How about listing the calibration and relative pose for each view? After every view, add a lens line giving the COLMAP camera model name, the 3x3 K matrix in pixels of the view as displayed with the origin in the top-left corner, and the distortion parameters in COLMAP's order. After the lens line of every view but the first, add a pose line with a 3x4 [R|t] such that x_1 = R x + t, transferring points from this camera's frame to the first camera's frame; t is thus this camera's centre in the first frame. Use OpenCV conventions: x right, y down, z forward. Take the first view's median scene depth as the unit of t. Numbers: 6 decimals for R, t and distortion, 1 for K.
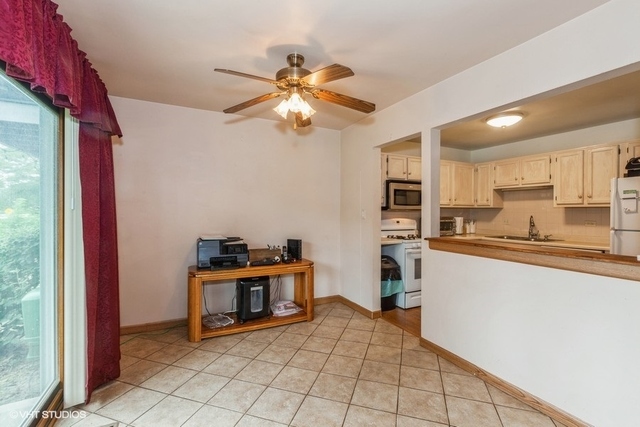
lens RADIAL K [[291.9, 0, 320.2], [0, 291.9, 213.6], [0, 0, 1]] dist [0.000239, 0.000027]
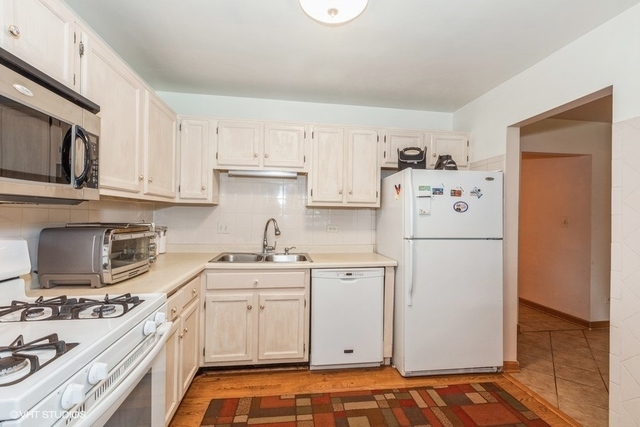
lens RADIAL K [[310.3, 0, 320.1], [0, 310.3, 211.9], [0, 0, 1]] dist [0.001558, 0.000048]
pose [[0.319505, 0.002484, 0.947581, 0.135183], [-0.005884, 0.999982, -0.000638, -0.007338], [-0.947566, -0.005372, 0.319514, 0.727172]]
